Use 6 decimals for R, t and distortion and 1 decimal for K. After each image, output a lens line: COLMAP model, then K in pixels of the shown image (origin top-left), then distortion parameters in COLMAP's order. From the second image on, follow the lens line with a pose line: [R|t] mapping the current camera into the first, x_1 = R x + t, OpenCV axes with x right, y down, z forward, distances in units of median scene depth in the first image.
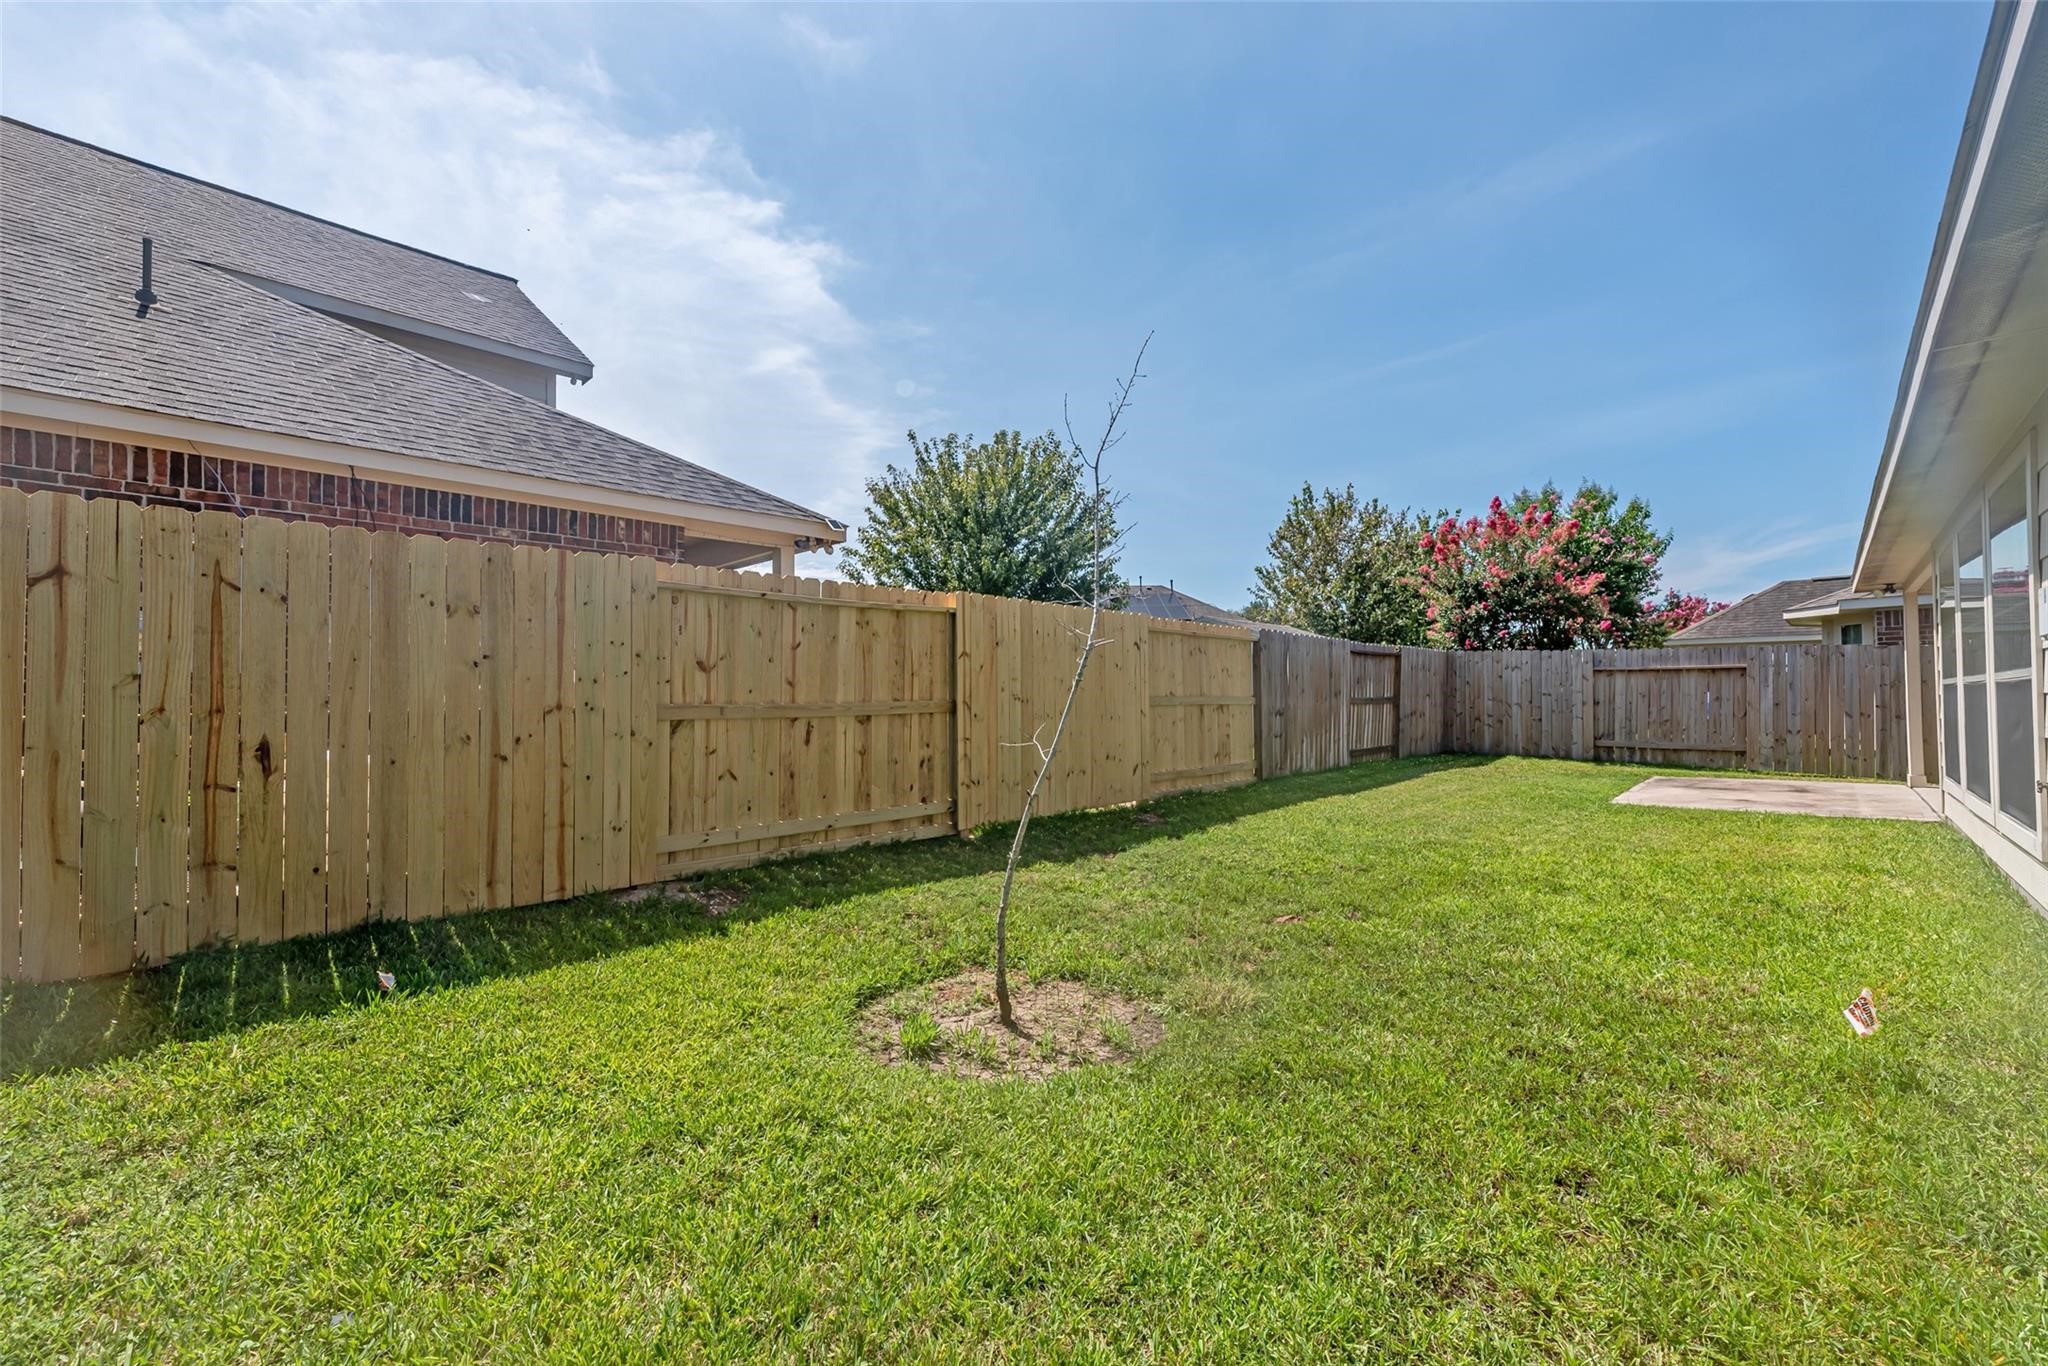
lens RADIAL K [[853.9, 0, 1024.0], [0, 853.9, 683.0], [0, 0, 1]] dist [-0.000051, -0.000045]
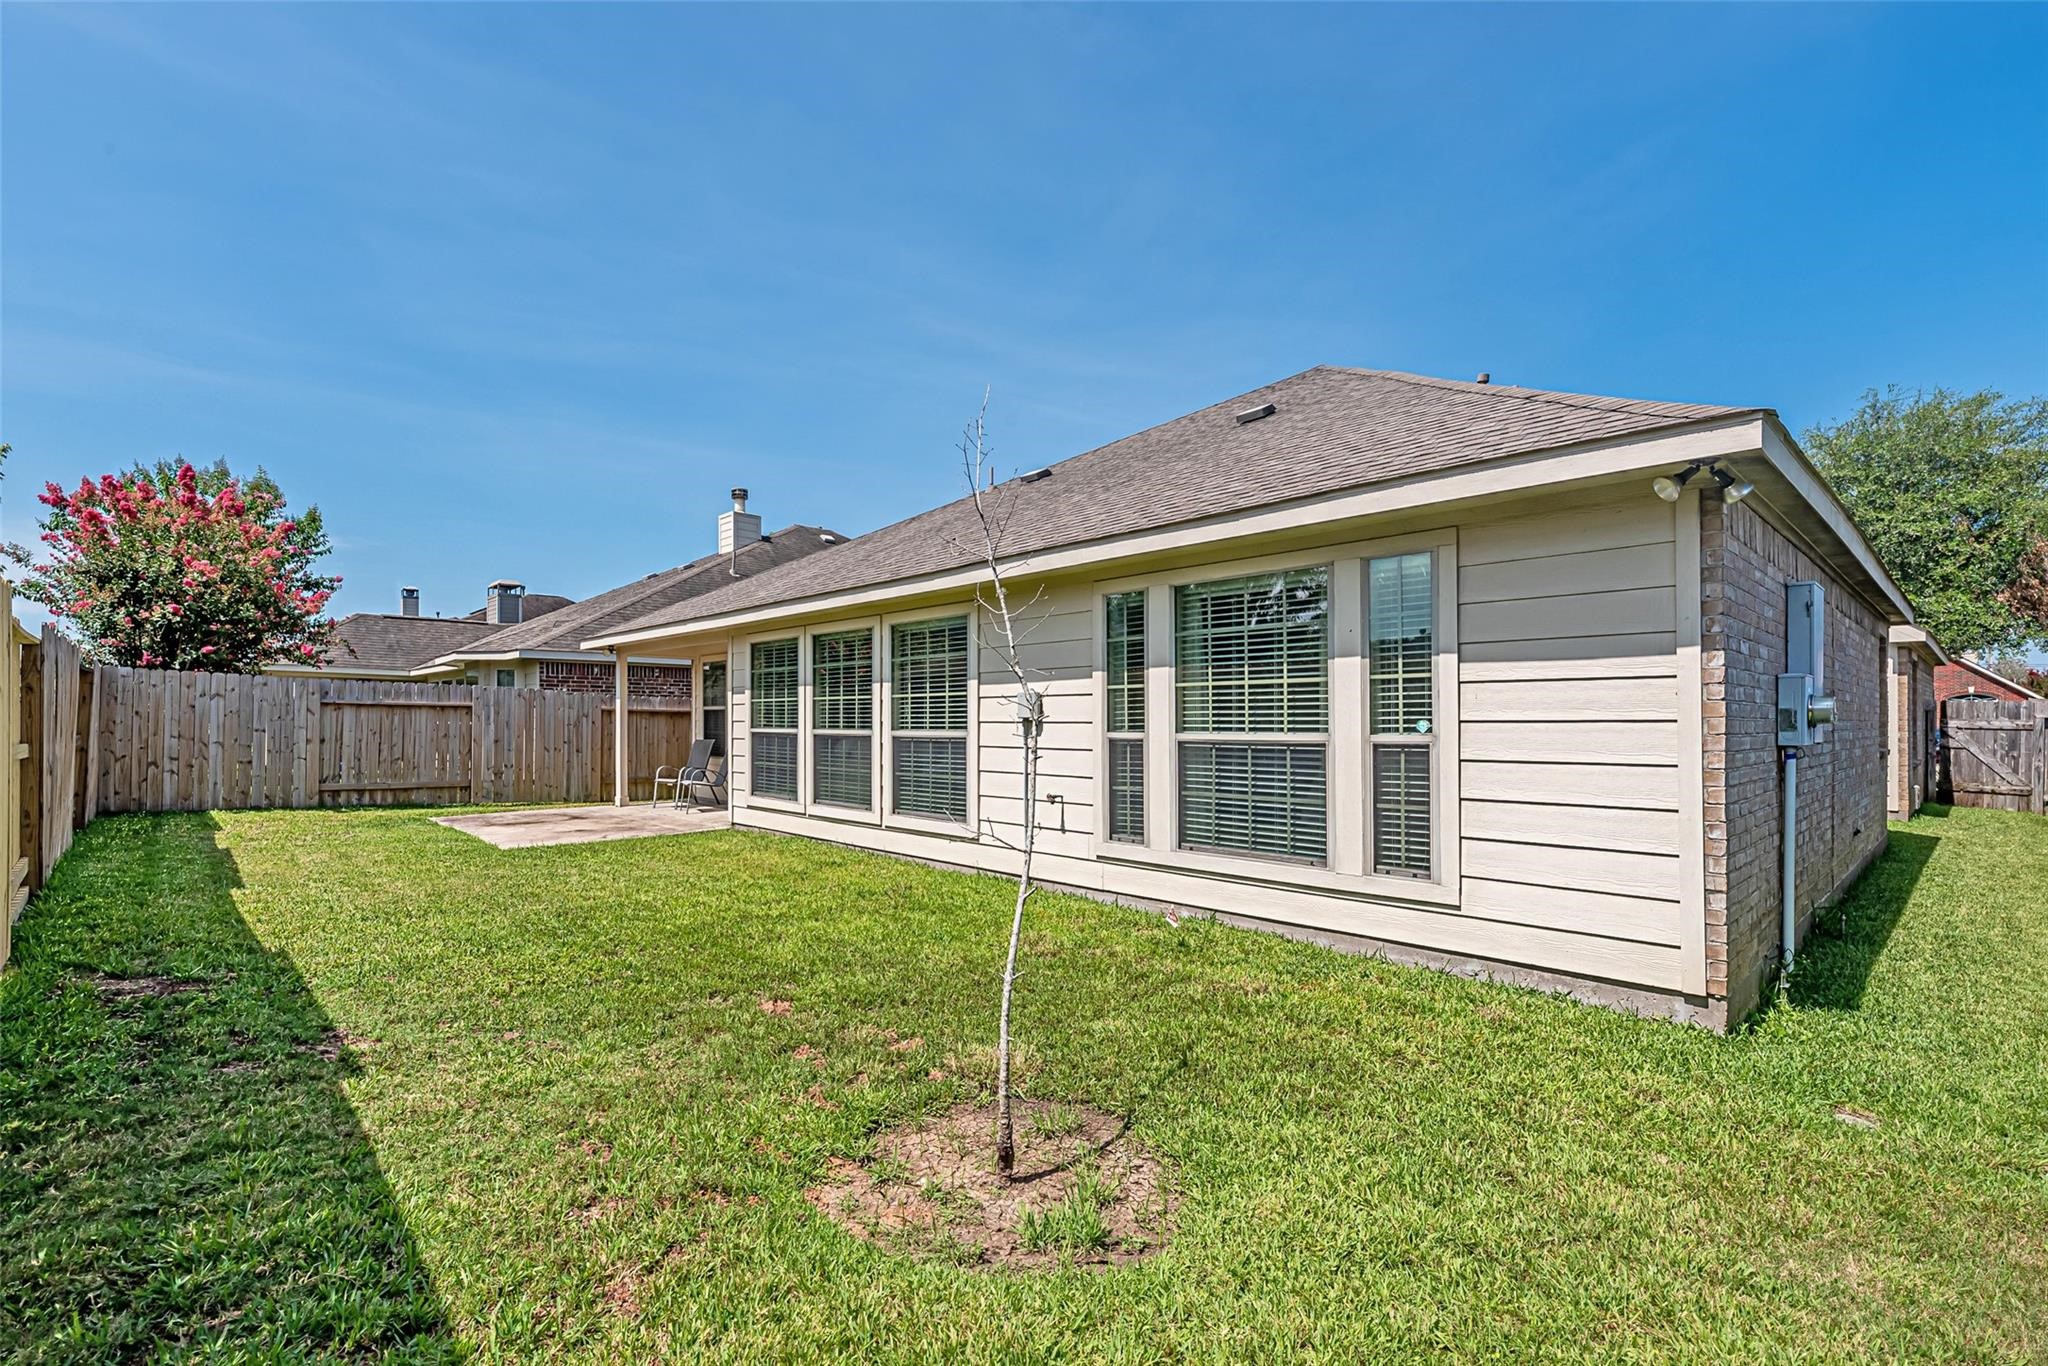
lens RADIAL K [[916.3, 0, 1021.6], [0, 916.3, 730.4], [0, 0, 1]] dist [-0.000407, -0.000009]
pose [[0.082175, 0.006244, 0.996598, -0.195897], [-0.020063, 0.999788, -0.004610, 0.003222], [-0.996416, -0.019616, 0.082283, 0.221468]]
